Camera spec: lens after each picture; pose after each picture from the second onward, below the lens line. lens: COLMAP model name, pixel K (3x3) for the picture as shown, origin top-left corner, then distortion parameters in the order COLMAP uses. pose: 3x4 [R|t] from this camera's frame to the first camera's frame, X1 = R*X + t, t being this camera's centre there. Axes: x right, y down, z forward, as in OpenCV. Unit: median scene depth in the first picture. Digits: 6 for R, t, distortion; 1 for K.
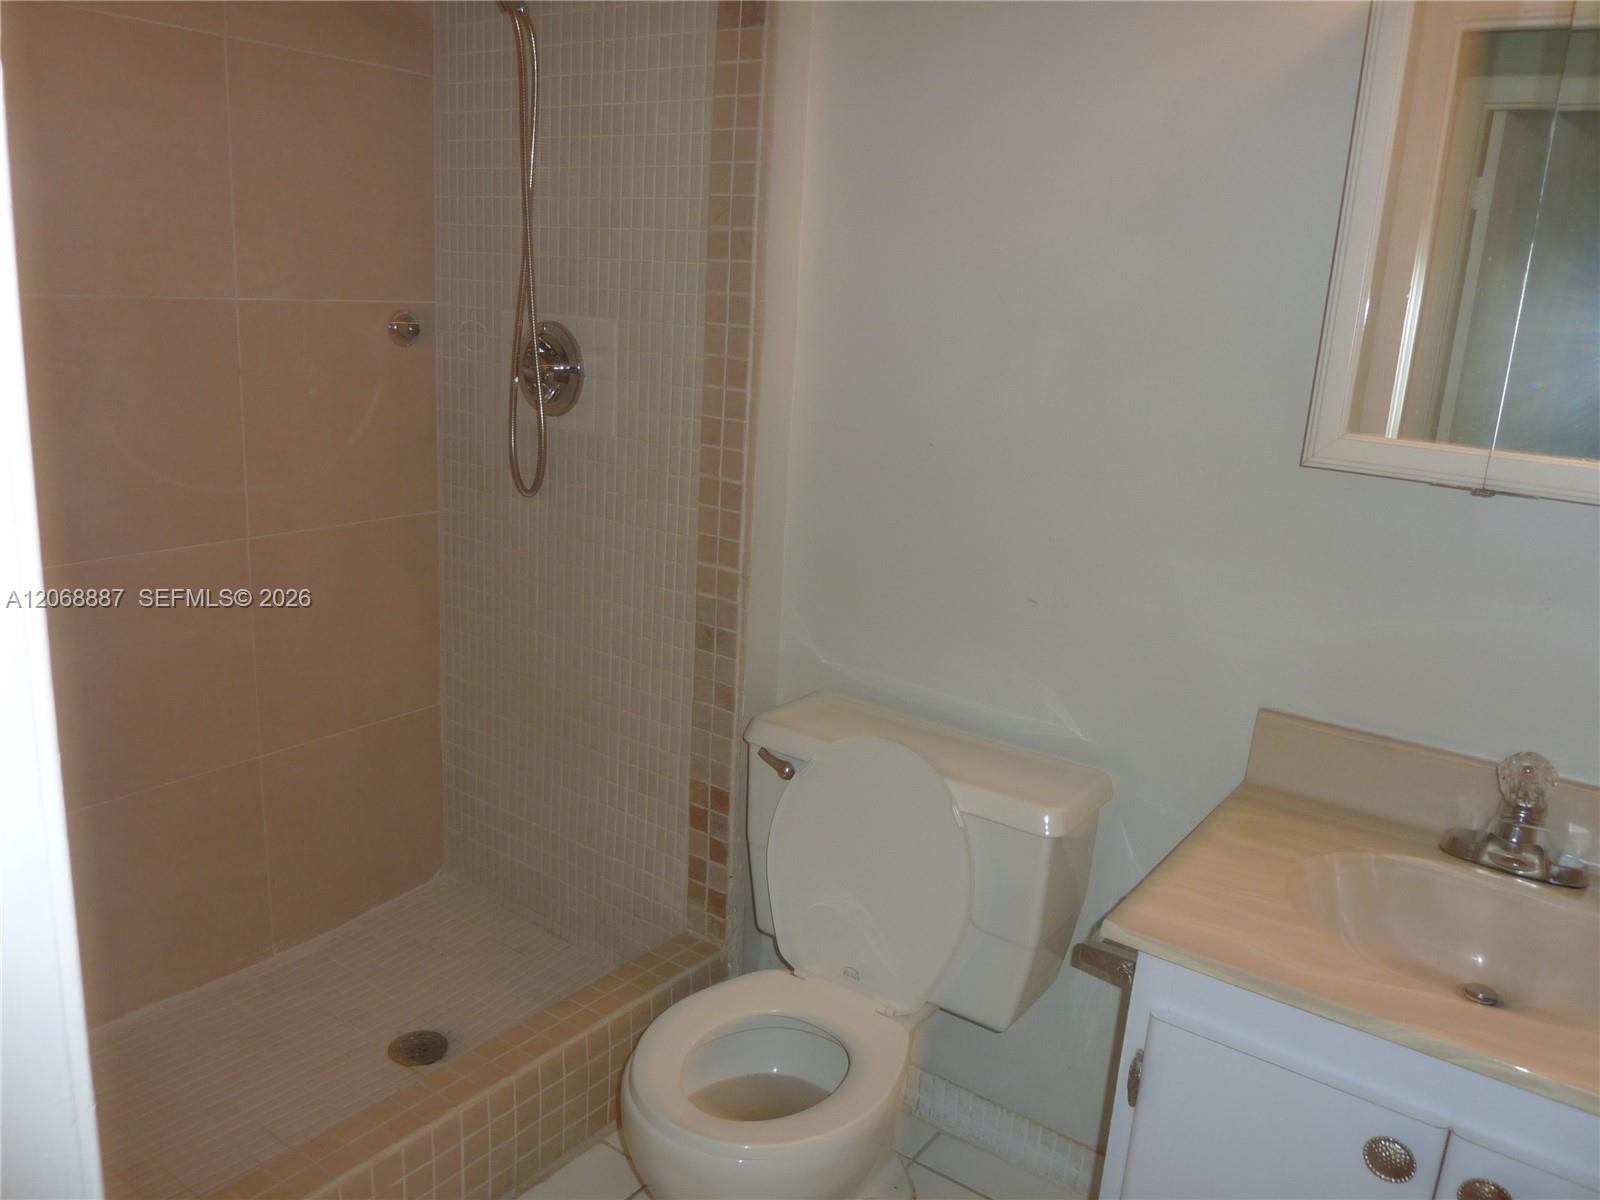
lens RADIAL K [[1221.2, 0, 797.5], [0, 1221.2, 601.3], [0, 0, 1]] dist [-0.015899, -0.019235]
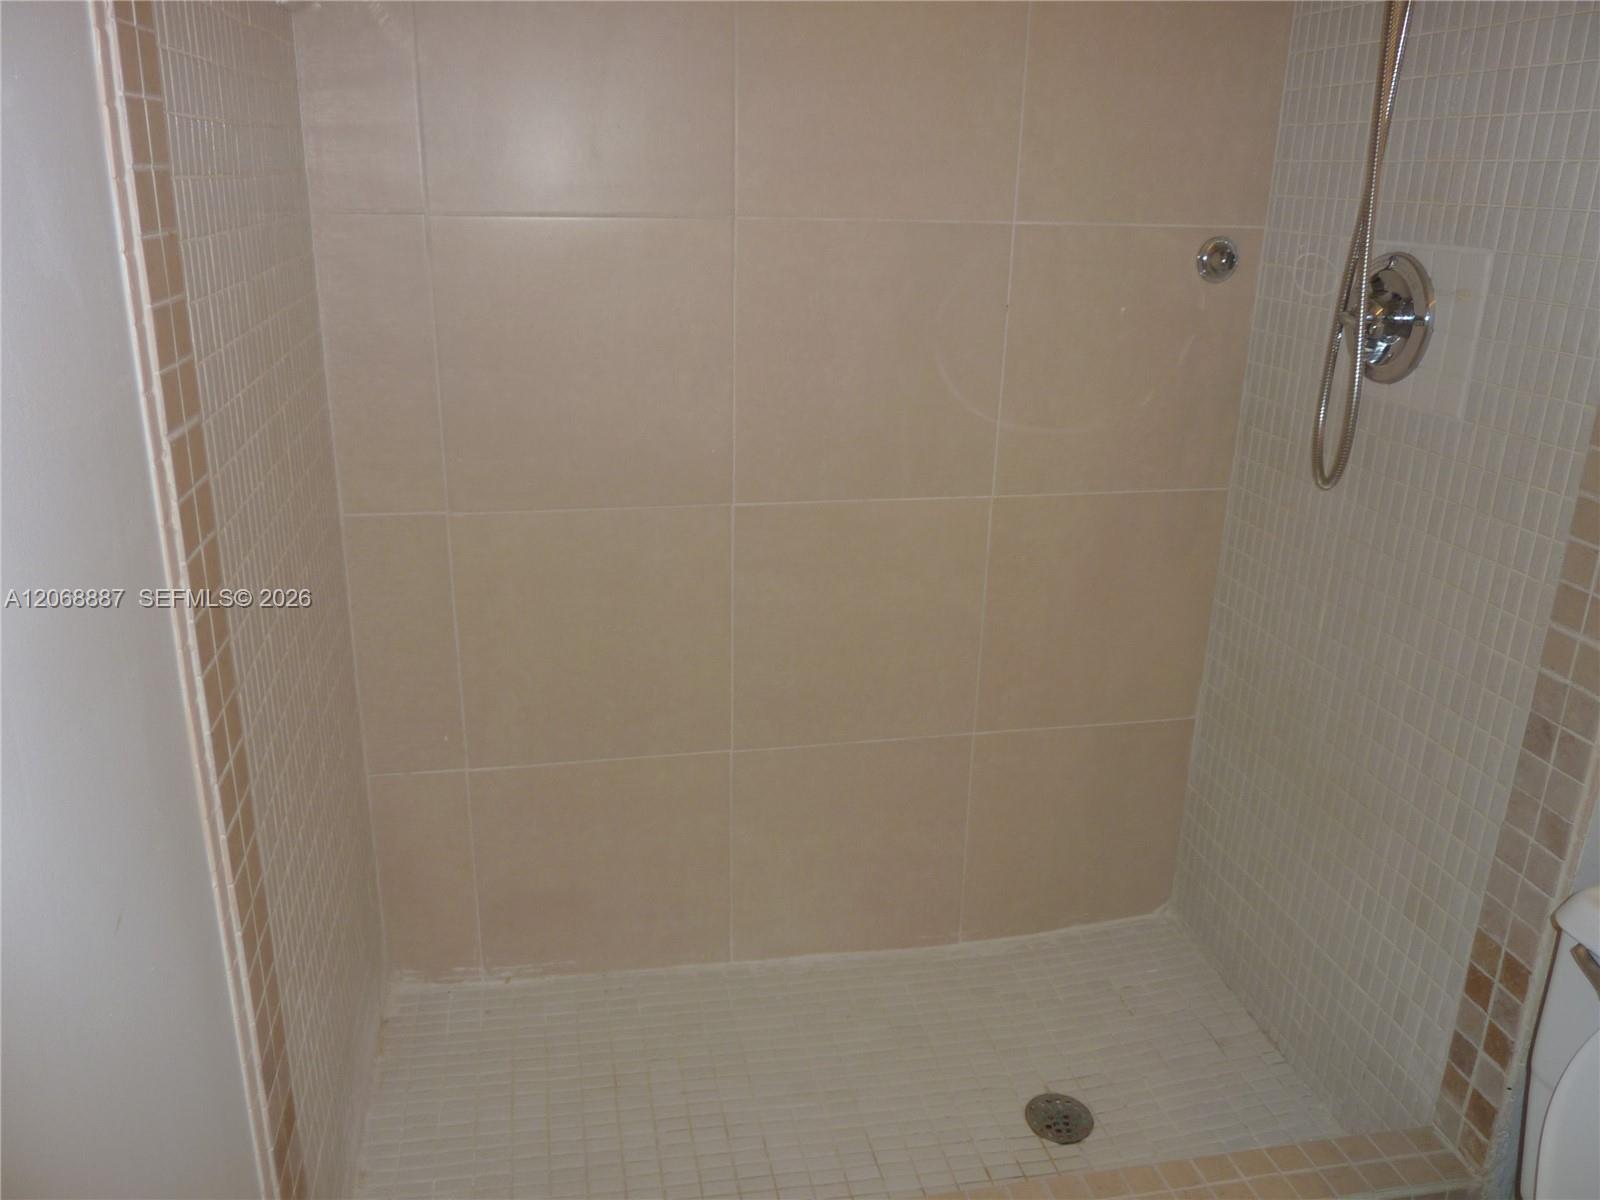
lens RADIAL K [[1221.2, 0, 804.2], [0, 1221.2, 598.1], [0, 0, 1]] dist [-0.015899, -0.019235]
pose [[0.746558, 0.182689, -0.639747, 0.030448], [-0.156876, 0.982786, 0.097581, -0.043232], [0.646561, 0.027512, 0.762366, 0.232338]]
